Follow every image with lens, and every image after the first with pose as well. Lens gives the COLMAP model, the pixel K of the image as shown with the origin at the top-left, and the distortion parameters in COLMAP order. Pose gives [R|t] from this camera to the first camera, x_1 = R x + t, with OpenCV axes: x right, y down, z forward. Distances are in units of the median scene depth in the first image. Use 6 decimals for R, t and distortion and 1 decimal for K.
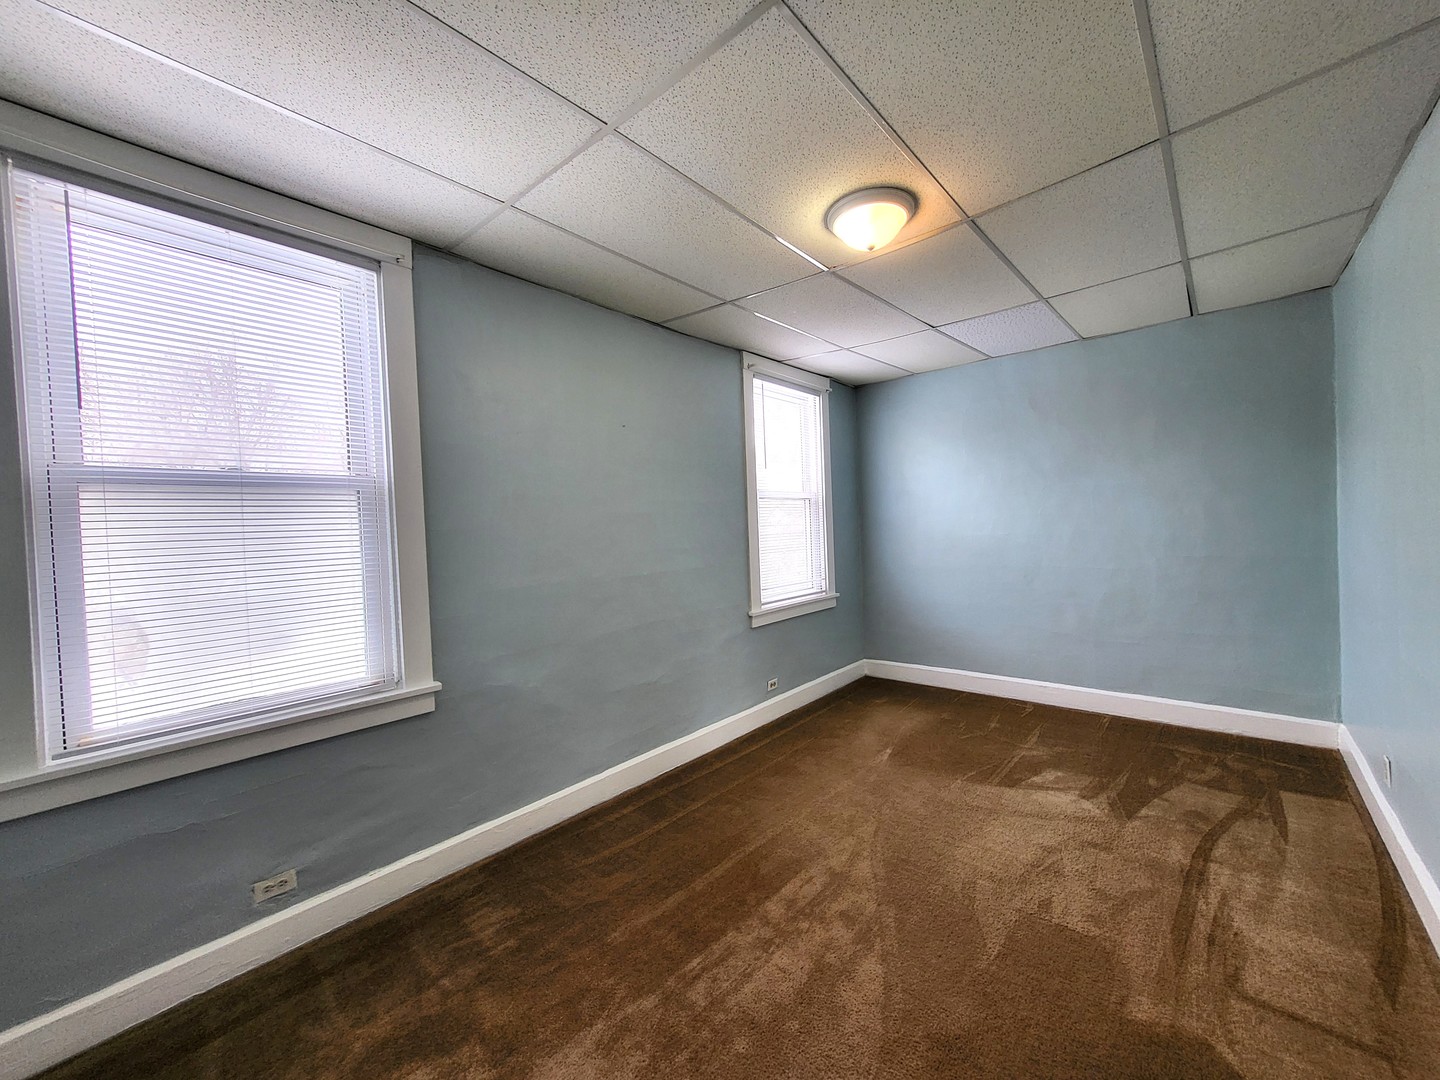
lens RADIAL K [[573.6, 0, 720.0], [0, 573.6, 540.0], [0, 0, 1]] dist [0.022908, -0.000030]
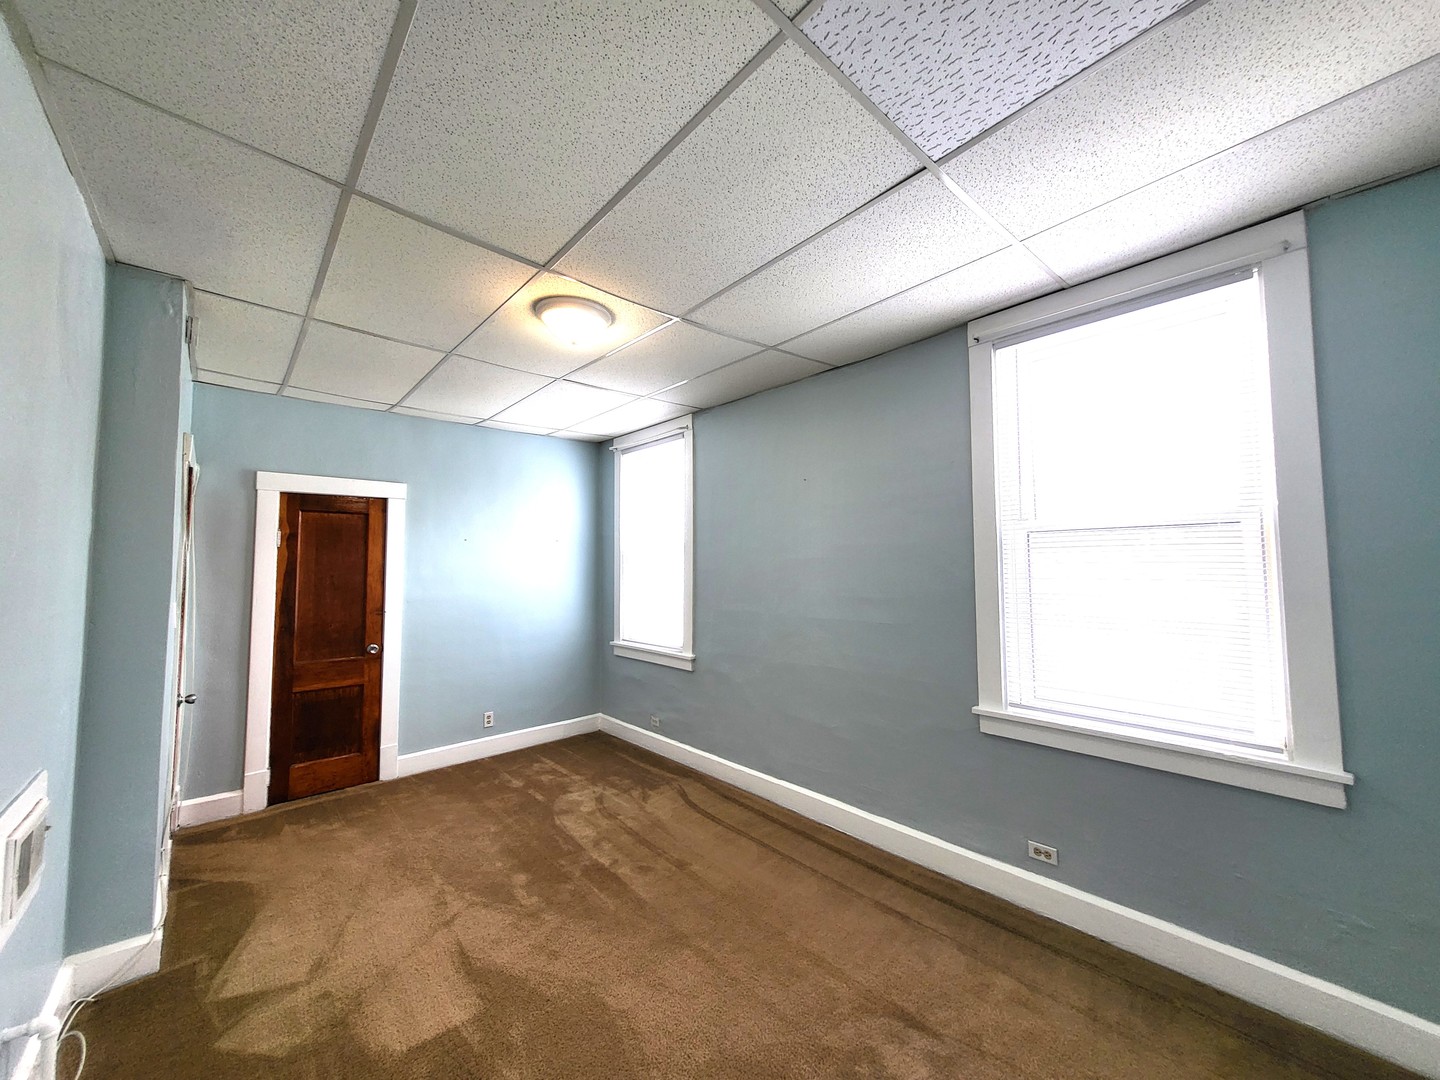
lens RADIAL K [[521.3, 0, 721.3], [0, 521.3, 543.6], [0, 0, 1]] dist [-0.000015, 0.000039]
pose [[-0.083377, -0.016247, -0.996386, 0.251658], [-0.022643, 0.999640, -0.014405, -0.017322], [0.996261, 0.021361, -0.083715, 0.278742]]
